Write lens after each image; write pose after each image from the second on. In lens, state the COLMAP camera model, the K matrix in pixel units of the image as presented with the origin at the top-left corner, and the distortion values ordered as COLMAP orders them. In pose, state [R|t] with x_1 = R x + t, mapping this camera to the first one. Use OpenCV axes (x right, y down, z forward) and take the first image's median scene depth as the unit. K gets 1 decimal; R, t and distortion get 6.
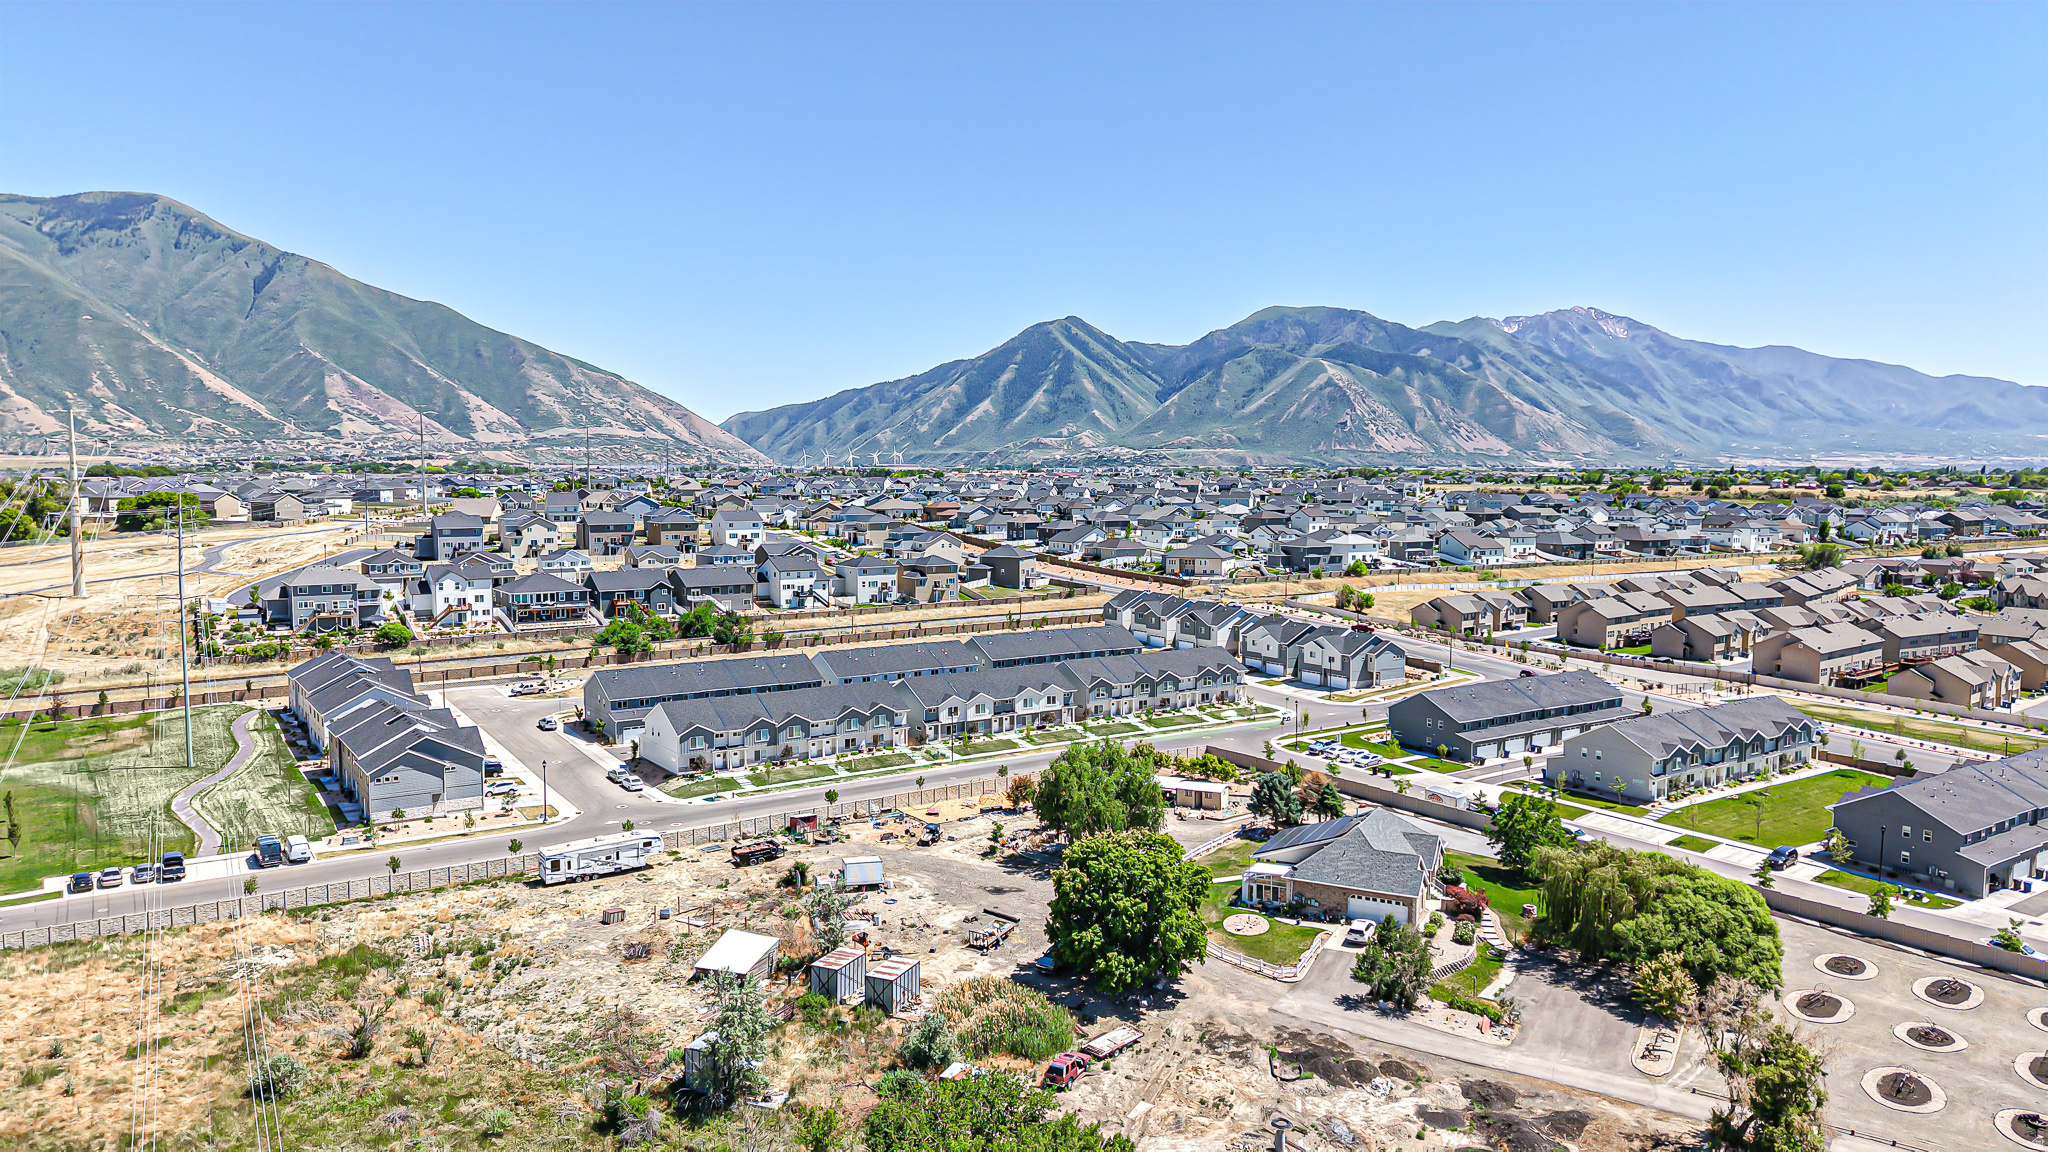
lens RADIAL K [[1369.7, 0, 1024.3], [0, 1369.7, 577.9], [0, 0, 1]] dist [0.026835, -0.030497]
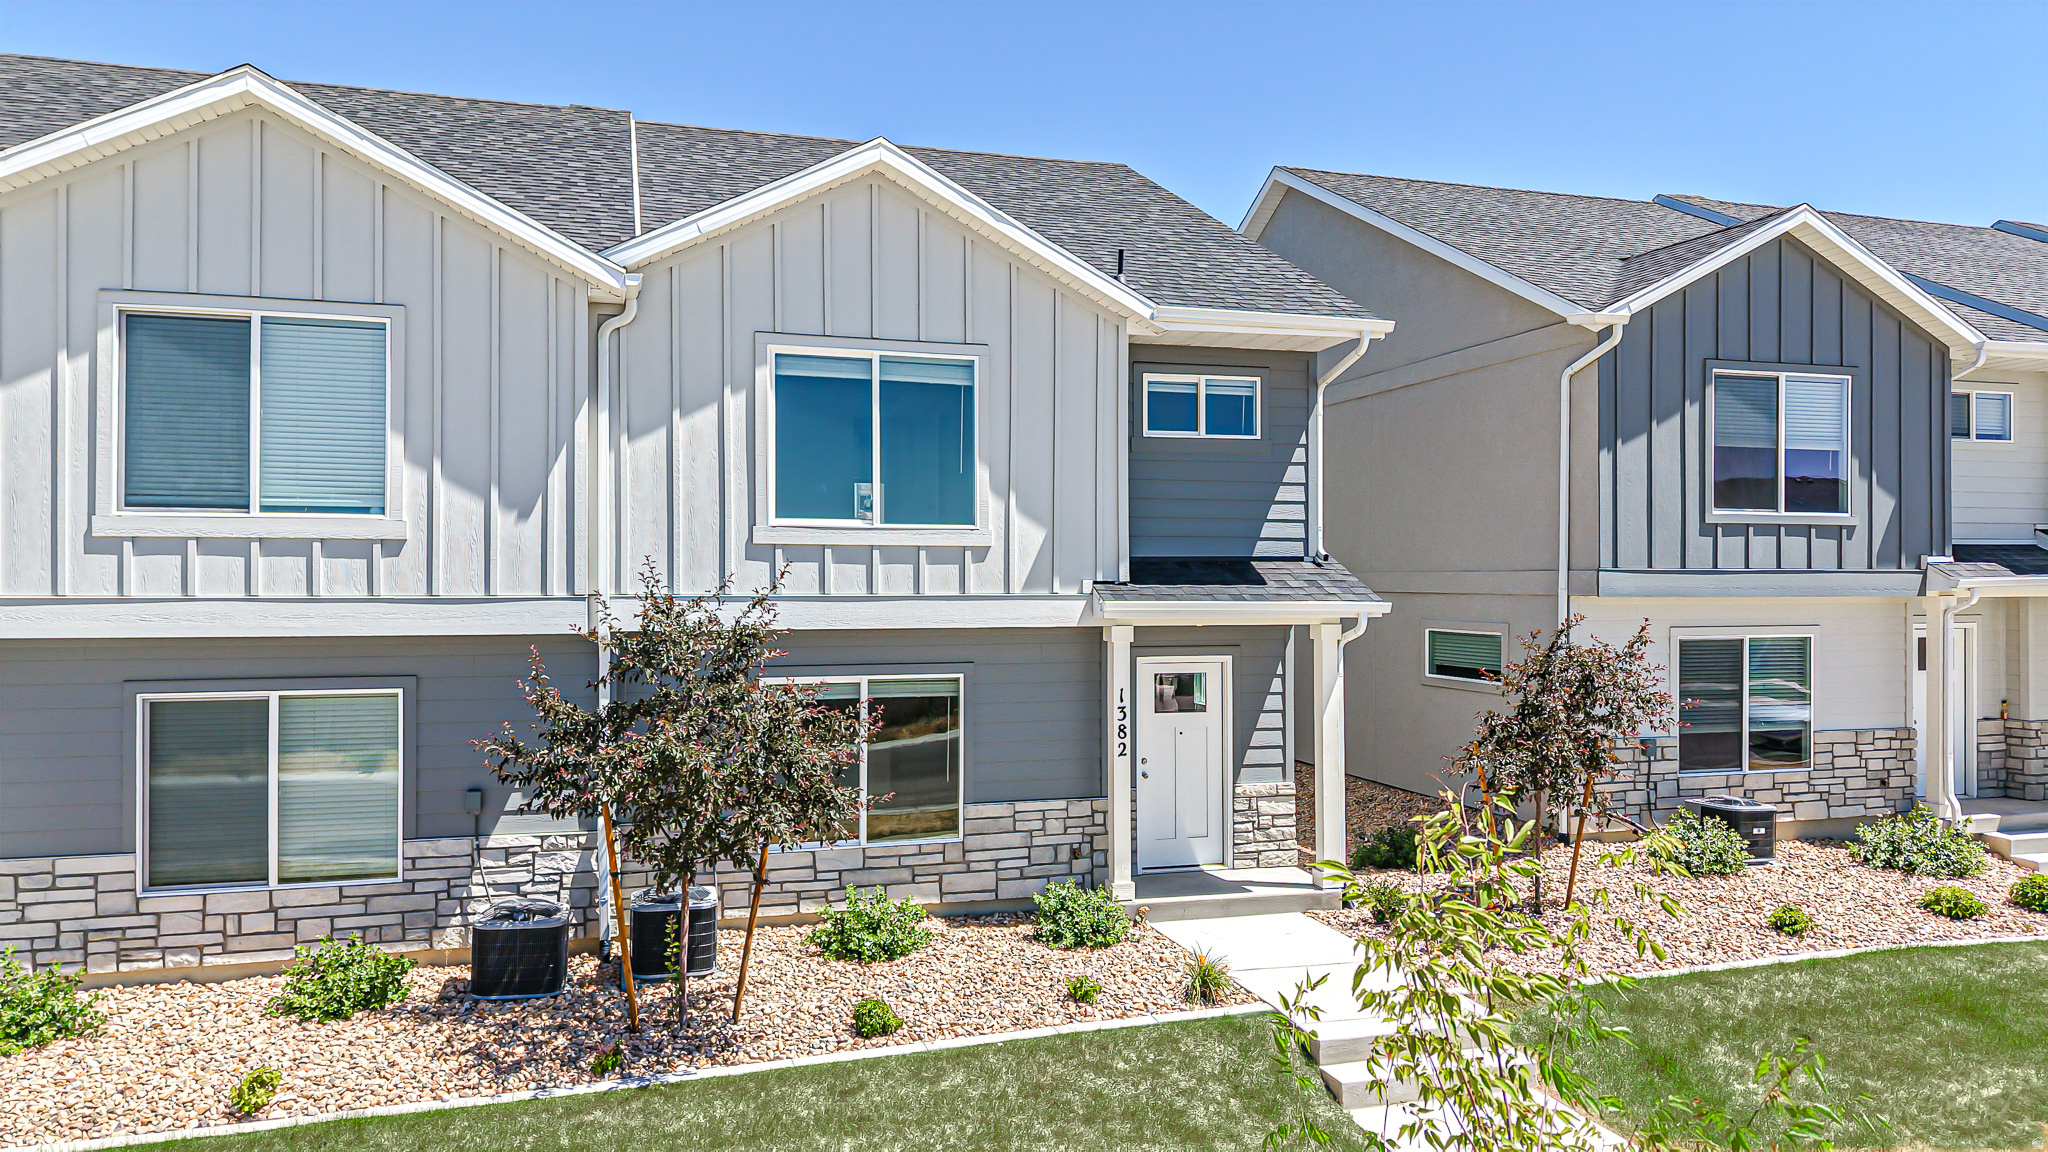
lens RADIAL K [[1374.2, 0, 1022.7], [0, 1374.2, 578.8], [0, 0, 1]] dist [0.020632, -0.024047]
pose [[0.950431, 0.004003, -0.310910, 0.042293], [-0.030040, 0.996422, -0.079001, 0.098642], [0.309481, 0.084425, 0.947150, 0.948852]]
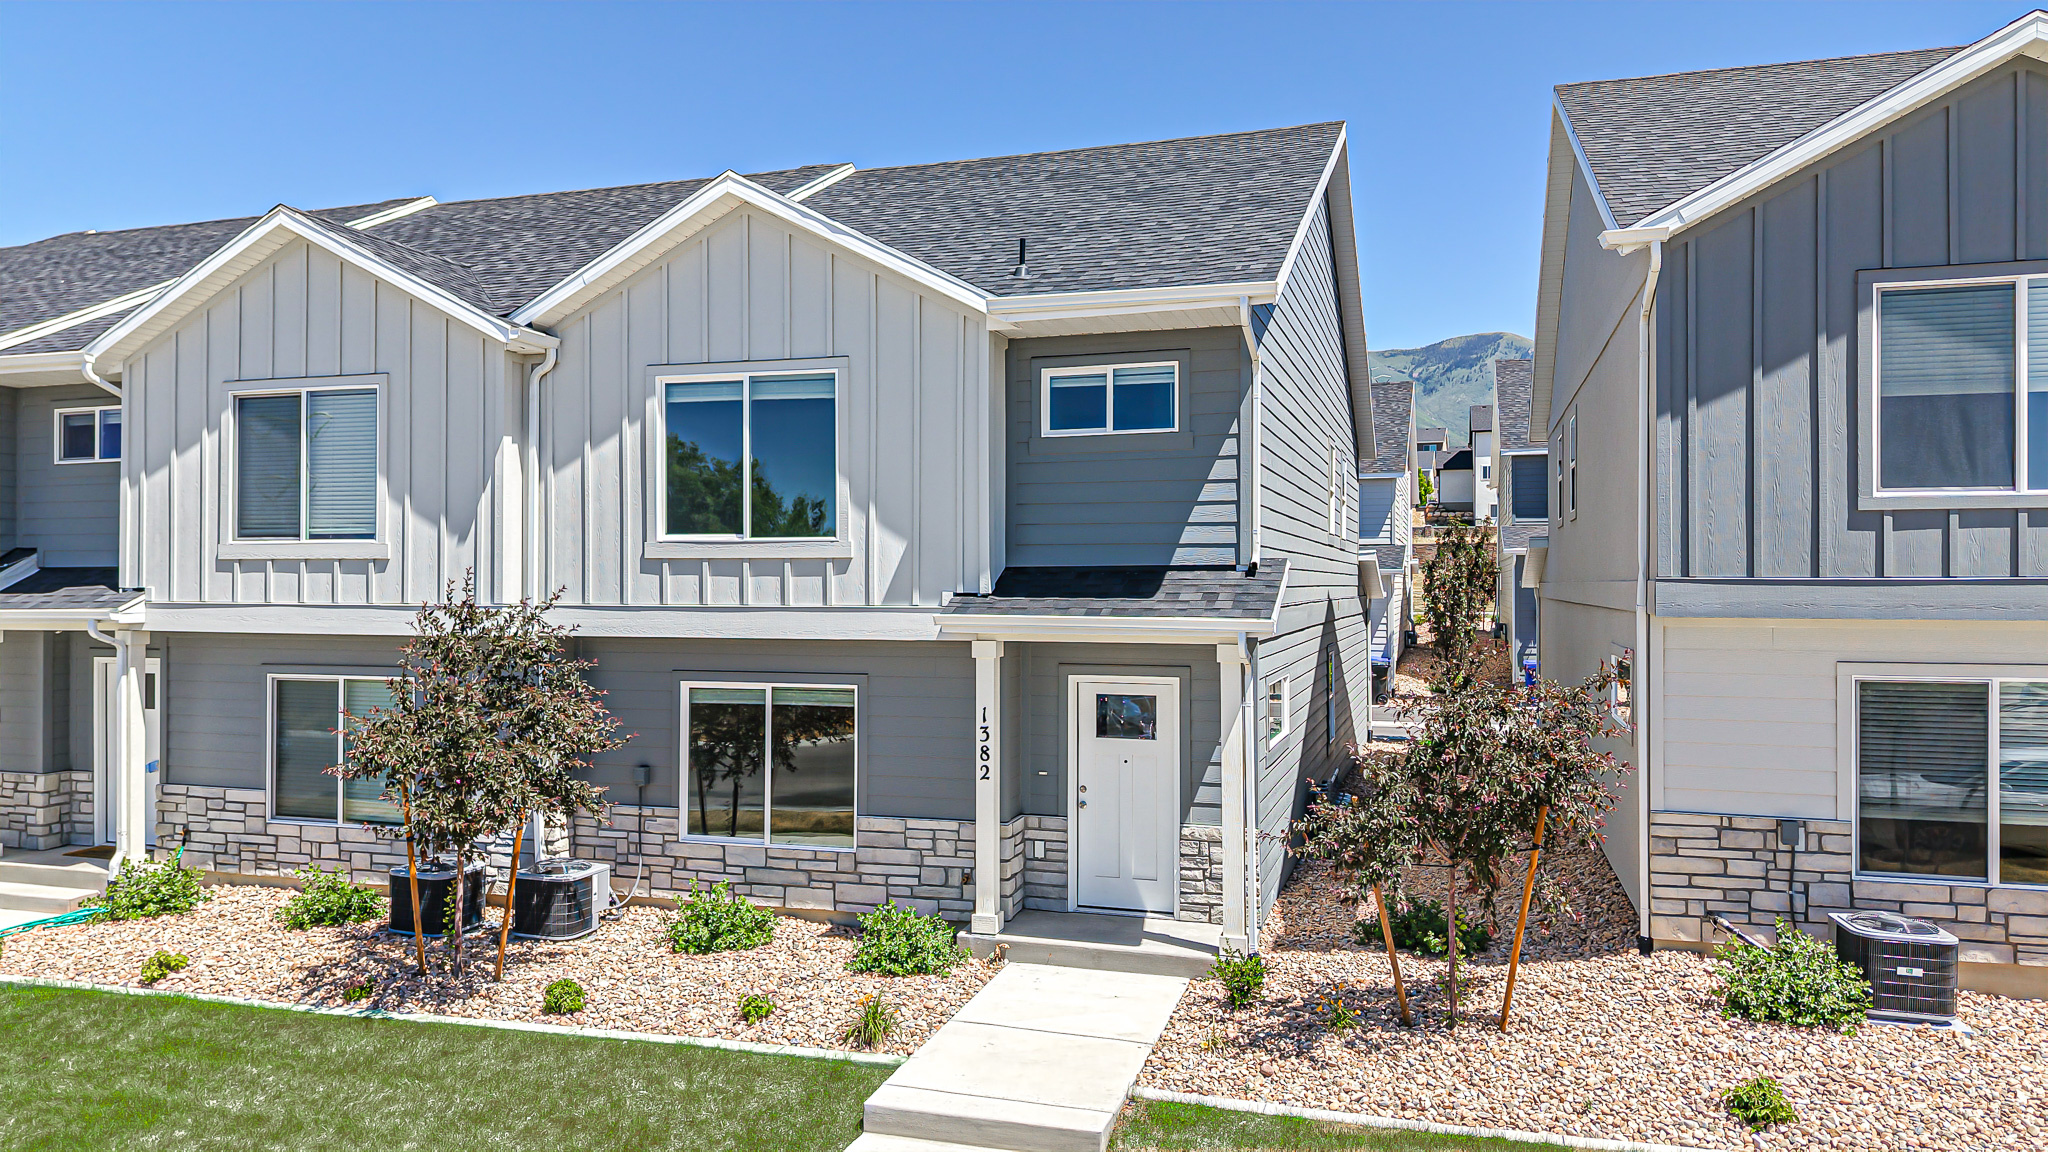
lens RADIAL K [[1374.2, 0, 1022.7], [0, 1374.2, 578.8], [0, 0, 1]] dist [0.020632, -0.024047]
pose [[0.615286, 0.000708, -0.788304, 0.071796], [-0.069420, 0.996163, -0.053289, 0.096287], [0.785242, 0.087512, 0.612974, 0.972518]]
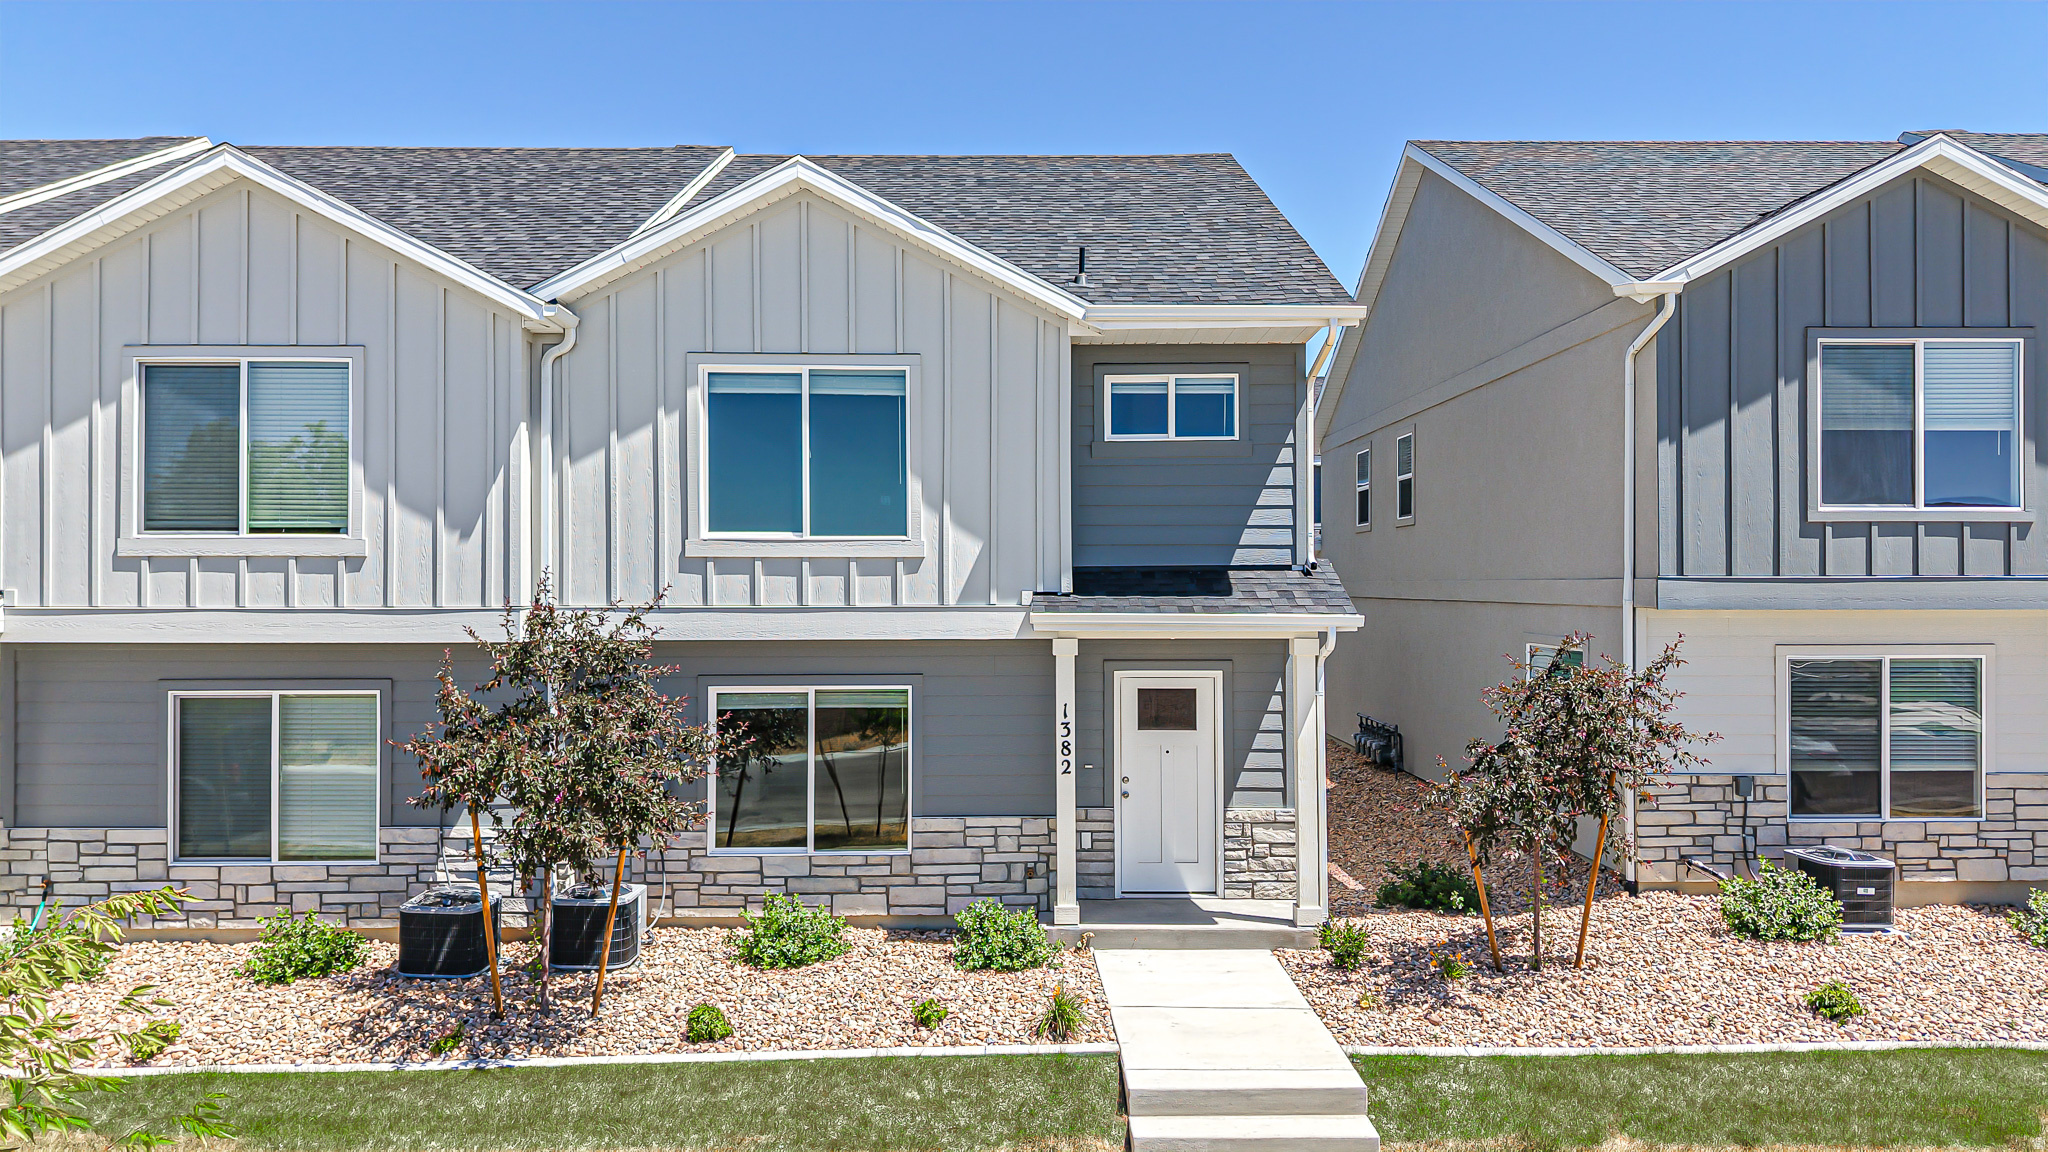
lens RADIAL K [[1374.2, 0, 1022.7], [0, 1374.2, 578.8], [0, 0, 1]] dist [0.020632, -0.024047]
pose [[0.827843, -0.000388, -0.560959, 0.057944], [-0.048347, 0.996229, -0.072038, 0.097607], [0.558872, 0.086757, 0.824703, 0.957910]]
